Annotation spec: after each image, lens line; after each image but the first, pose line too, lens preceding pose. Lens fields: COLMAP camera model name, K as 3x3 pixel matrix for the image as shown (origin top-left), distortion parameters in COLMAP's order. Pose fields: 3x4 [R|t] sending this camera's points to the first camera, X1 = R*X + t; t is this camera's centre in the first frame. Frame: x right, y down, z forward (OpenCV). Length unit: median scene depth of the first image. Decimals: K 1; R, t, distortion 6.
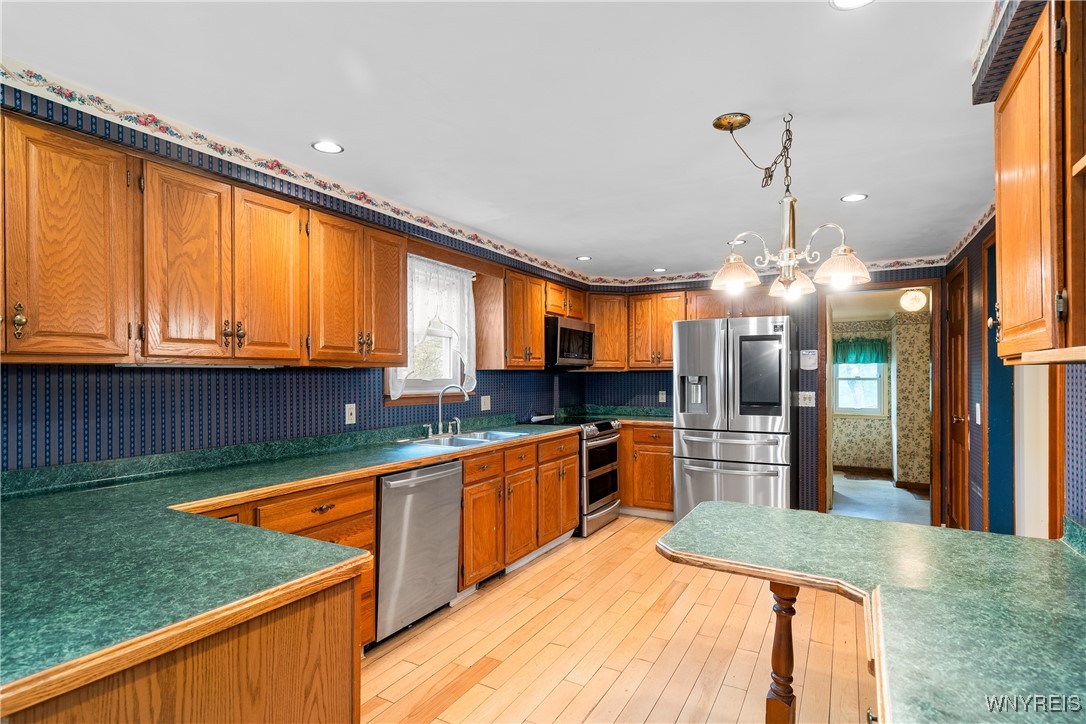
lens RADIAL K [[551.0, 0, 551.3], [0, 551.0, 375.3], [0, 0, 1]] dist [0.005926, 0.000533]
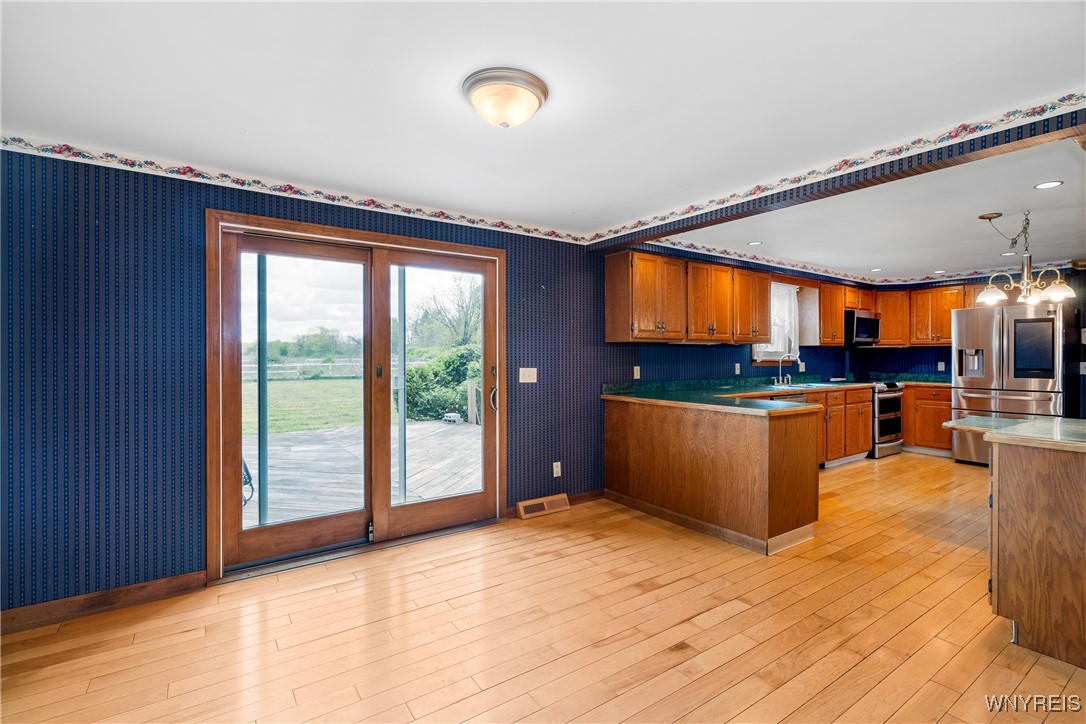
lens RADIAL K [[497.1, 0, 541.3], [0, 497.1, 358.0], [0, 0, 1]] dist [-0.005995, 0.000048]
pose [[0.890271, 0.002353, -0.455426, -0.139366], [-0.000941, 0.999994, 0.003329, 0.020764], [0.455431, -0.002535, 0.890268, -0.615508]]
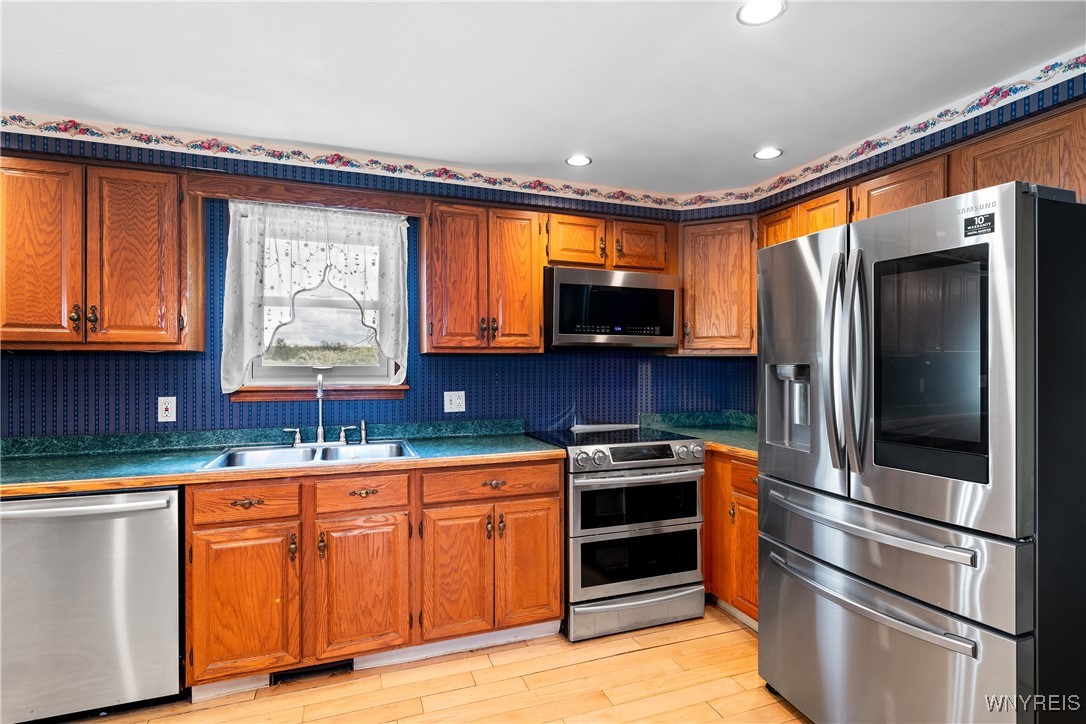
lens RADIAL K [[544.8, 0, 551.3], [0, 544.8, 363.7], [0, 0, 1]] dist [-0.003255, 0.002764]
pose [[0.757661, 0.002985, -0.652641, 0.429822], [-0.002022, 0.999995, 0.002226, 0.000640], [0.652645, -0.000367, 0.757664, 0.568930]]
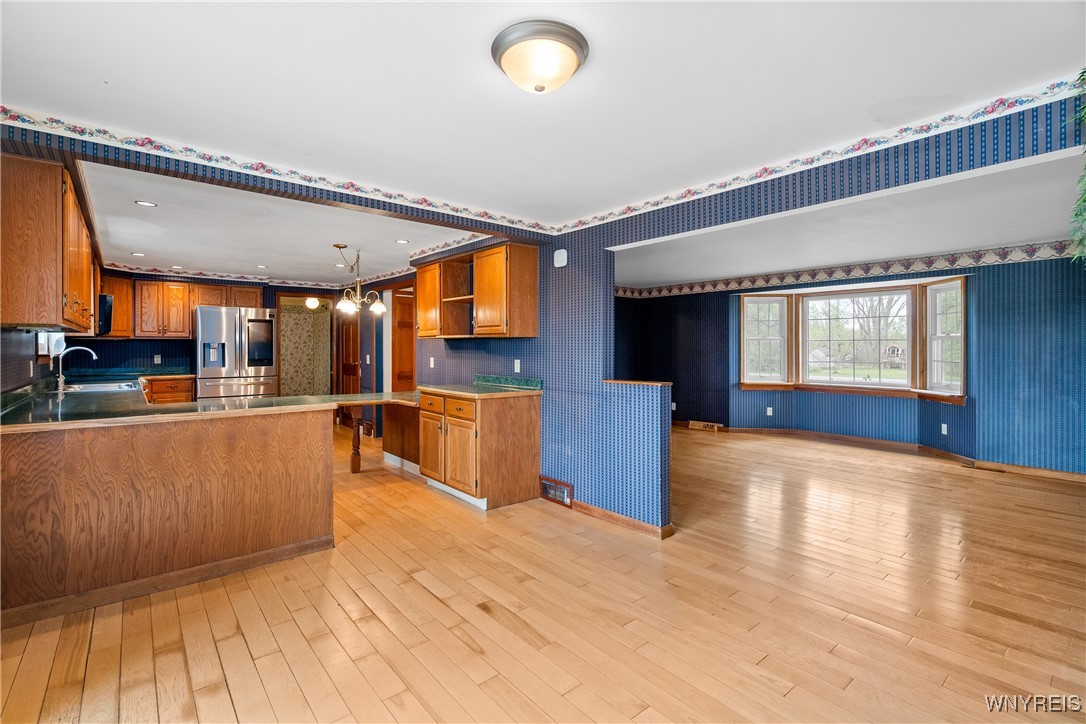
lens RADIAL K [[497.1, 0, 549.8], [0, 497.1, 348.6], [0, 0, 1]] dist [-0.005995, 0.000048]
pose [[0.358067, -0.000741, 0.933696, -0.735515], [0.001406, 0.999999, 0.000255, 0.019077], [-0.933695, 0.001221, 0.358067, -0.381526]]
